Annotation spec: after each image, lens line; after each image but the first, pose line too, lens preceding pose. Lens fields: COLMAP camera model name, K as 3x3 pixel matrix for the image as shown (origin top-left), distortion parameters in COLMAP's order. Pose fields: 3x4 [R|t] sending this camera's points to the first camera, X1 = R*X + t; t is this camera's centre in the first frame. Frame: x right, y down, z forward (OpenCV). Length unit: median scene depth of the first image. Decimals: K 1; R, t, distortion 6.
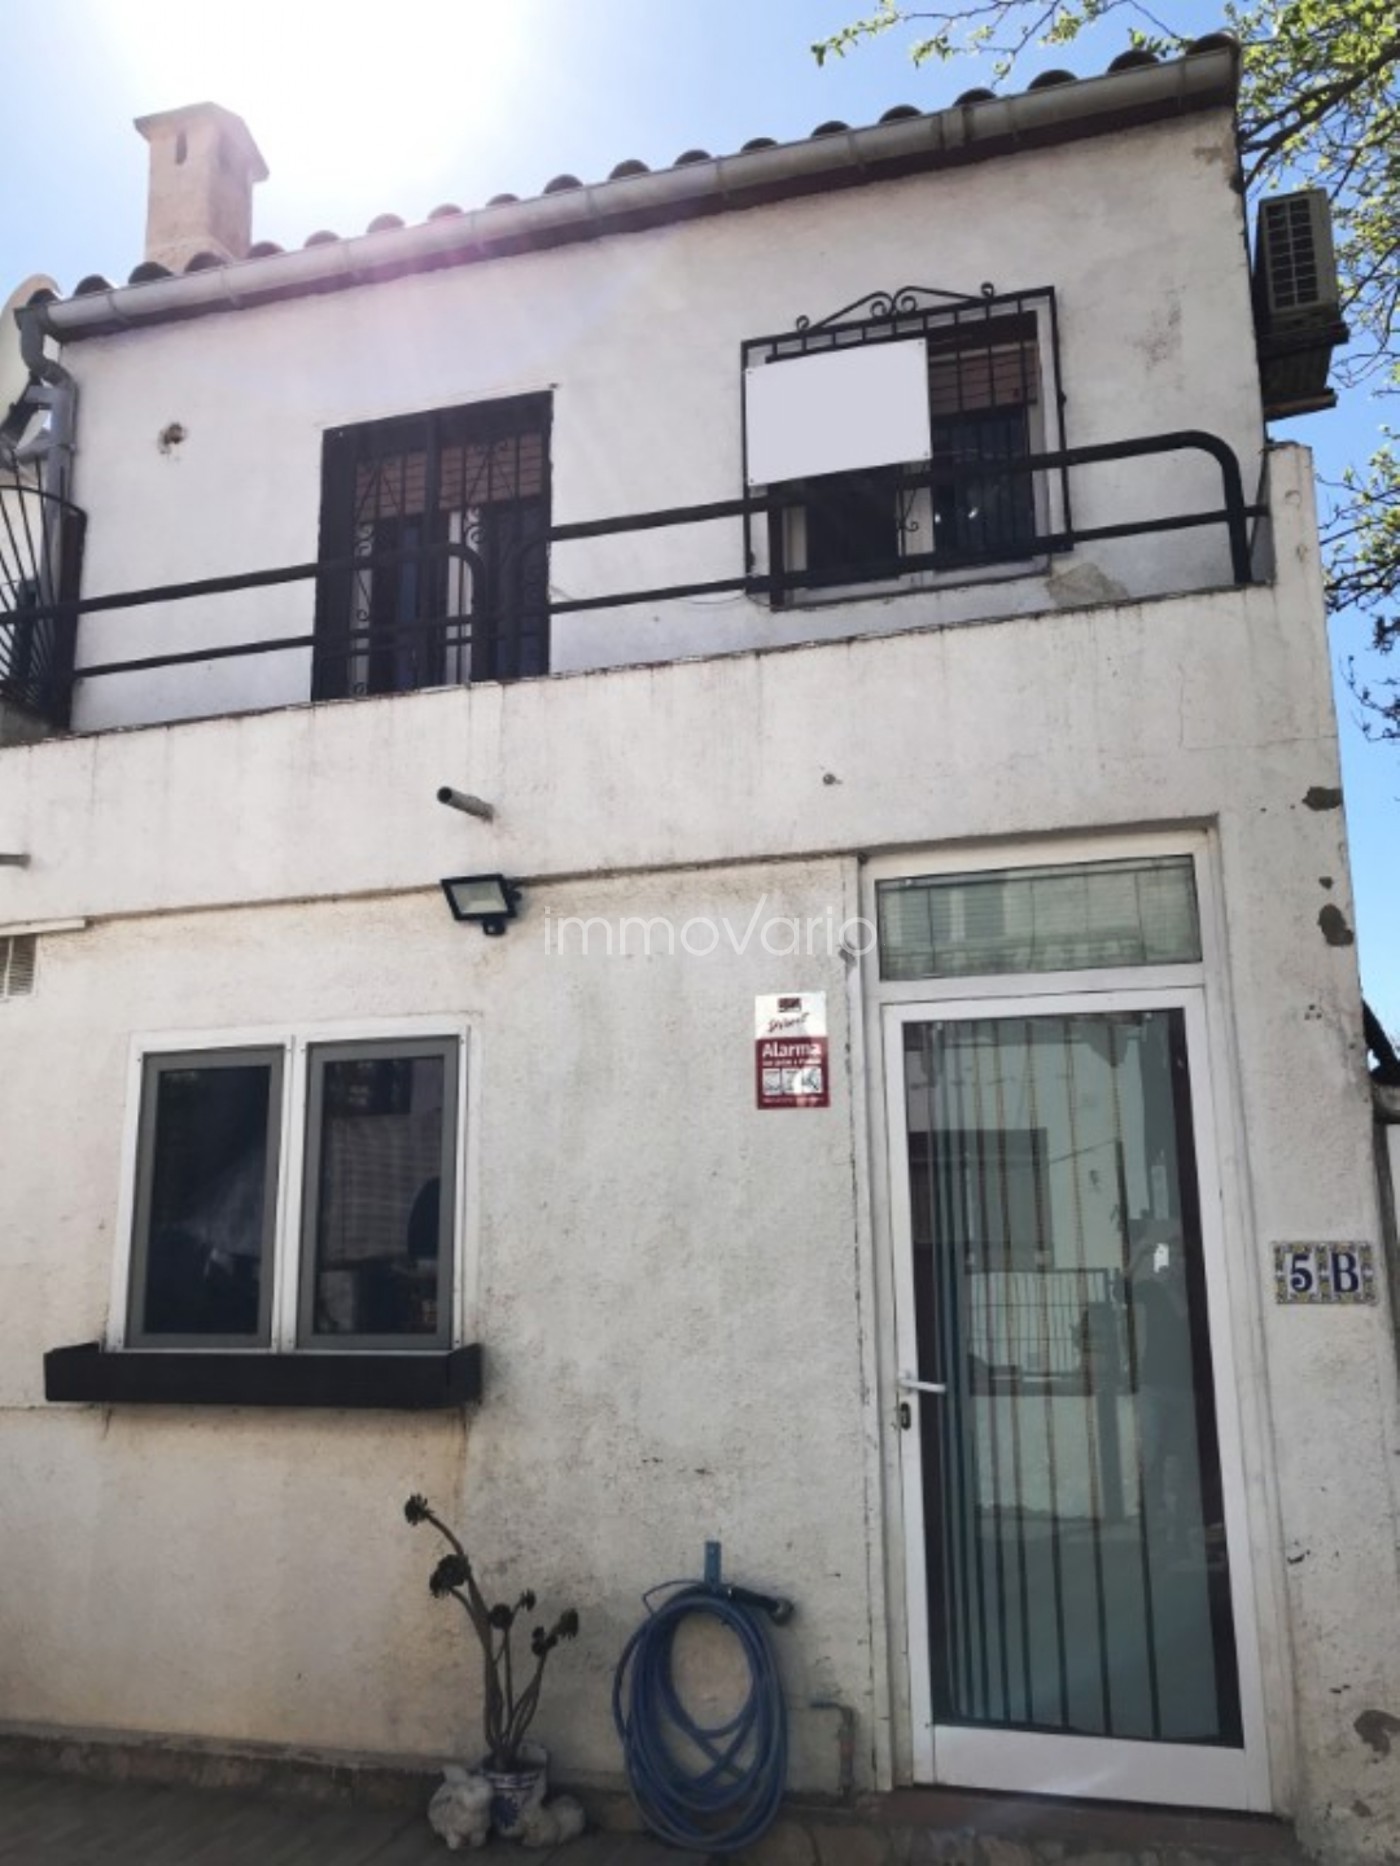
lens RADIAL K [[1533.8, 0, 700.0], [0, 1533.8, 933.0], [0, 0, 1]] dist [0.015772, 0.006396]
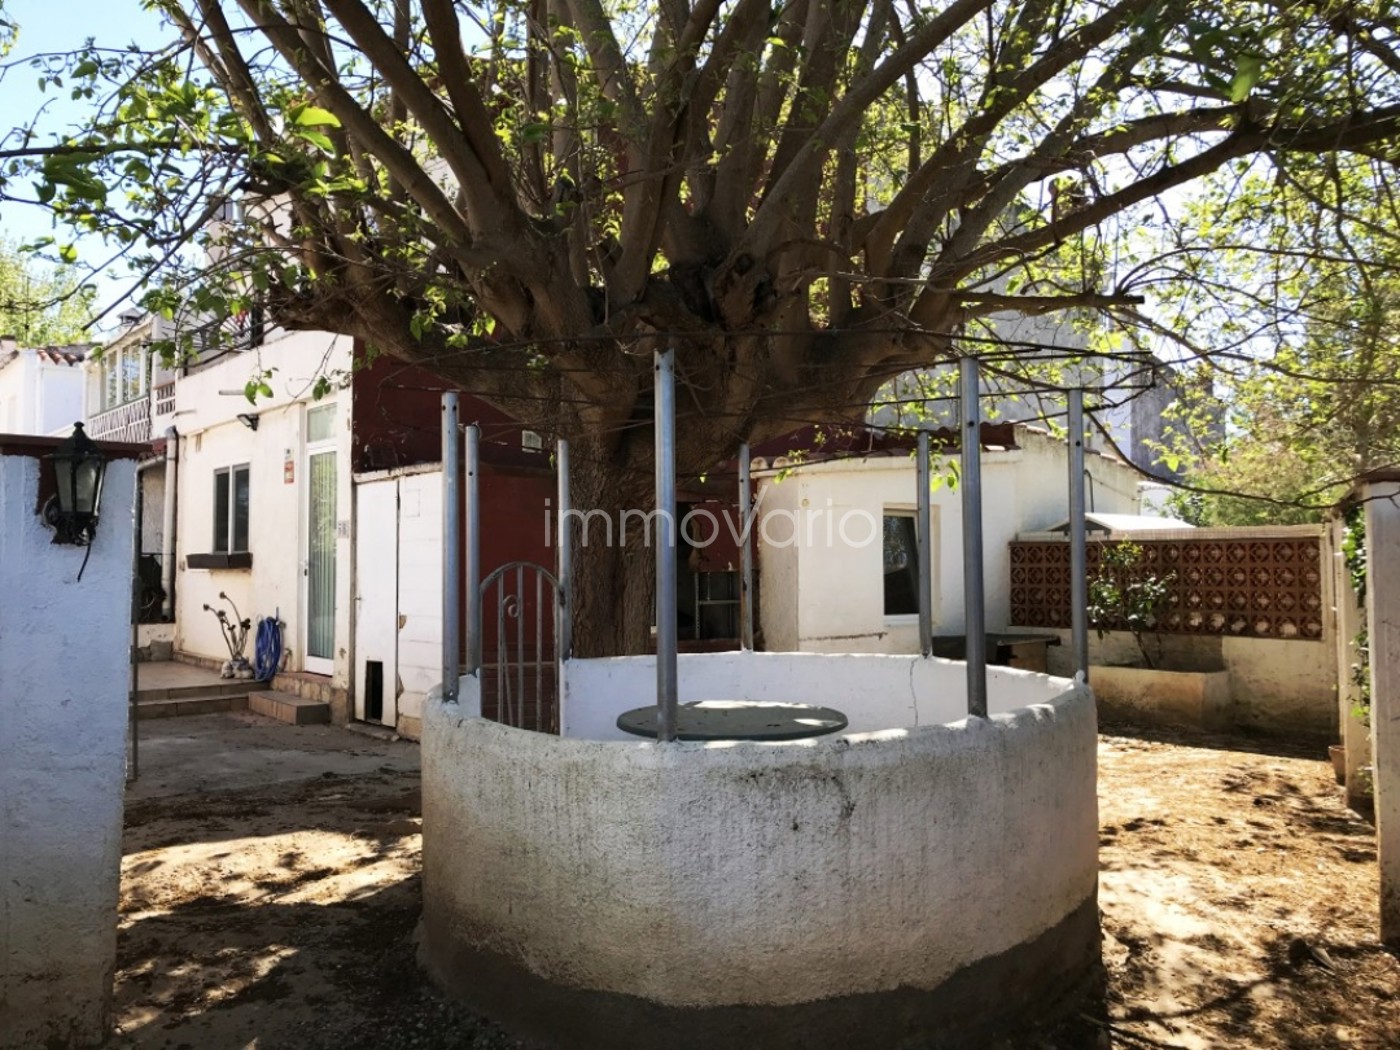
lens RADIAL K [[1150.8, 0, 700.0], [0, 1150.8, 525.0], [0, 0, 1]] dist [0.015772, 0.006396]
pose [[0.829611, -0.008500, -0.558277, 2.124407], [0.104526, 0.984571, 0.140337, -0.050241], [0.548470, -0.174780, 0.817699, -0.546017]]
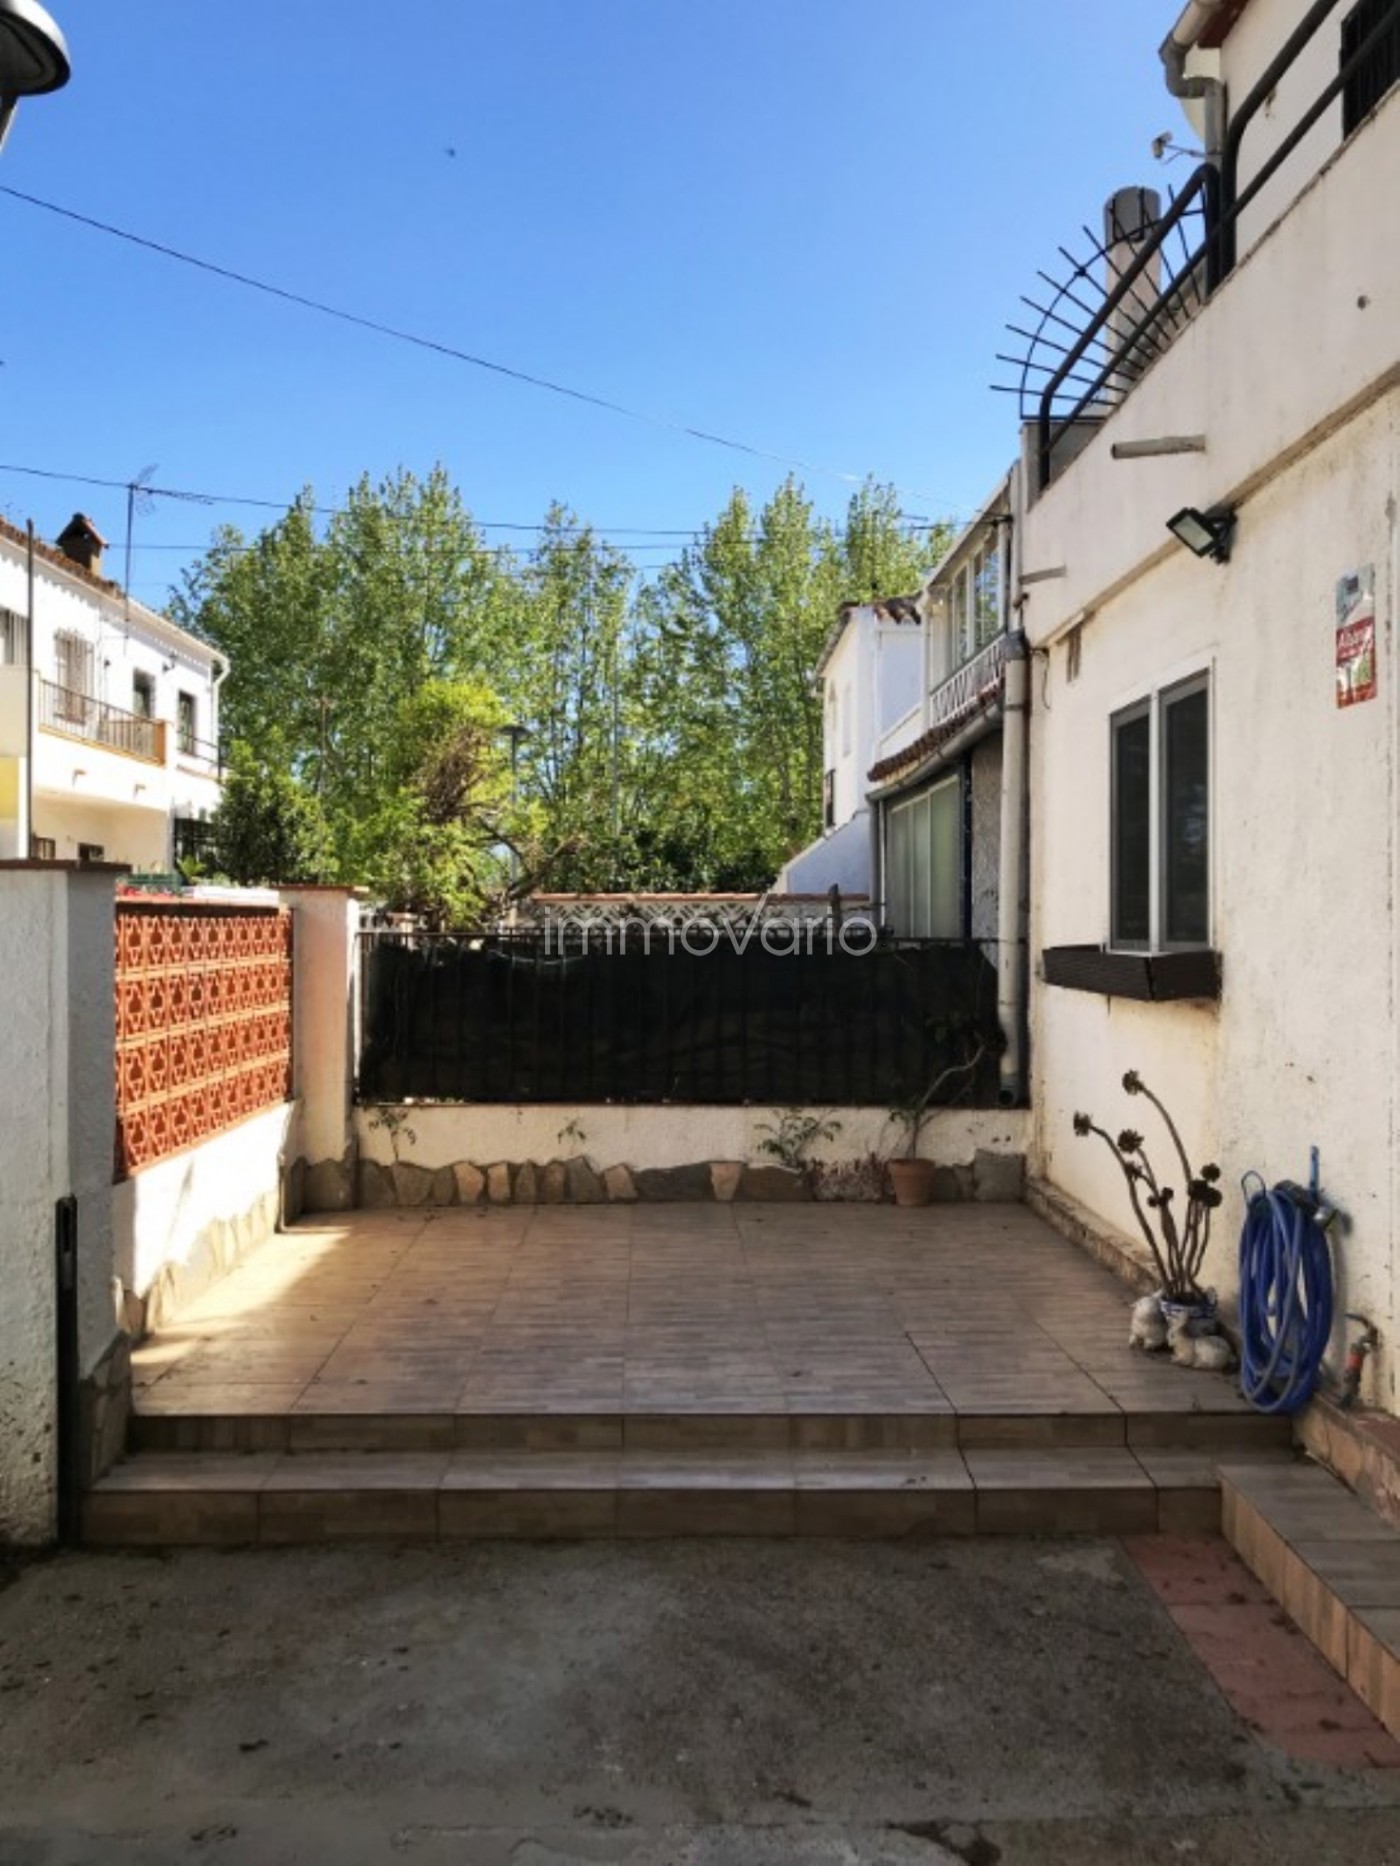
lens RADIAL K [[1533.8, 0, 700.0], [0, 1533.8, 933.0], [0, 0, 1]] dist [0.015772, 0.006396]
pose [[0.293286, 0.016842, -0.955877, 0.786020], [0.194127, 0.977966, 0.076795, 0.100765], [0.936108, -0.208085, 0.283554, 0.351993]]
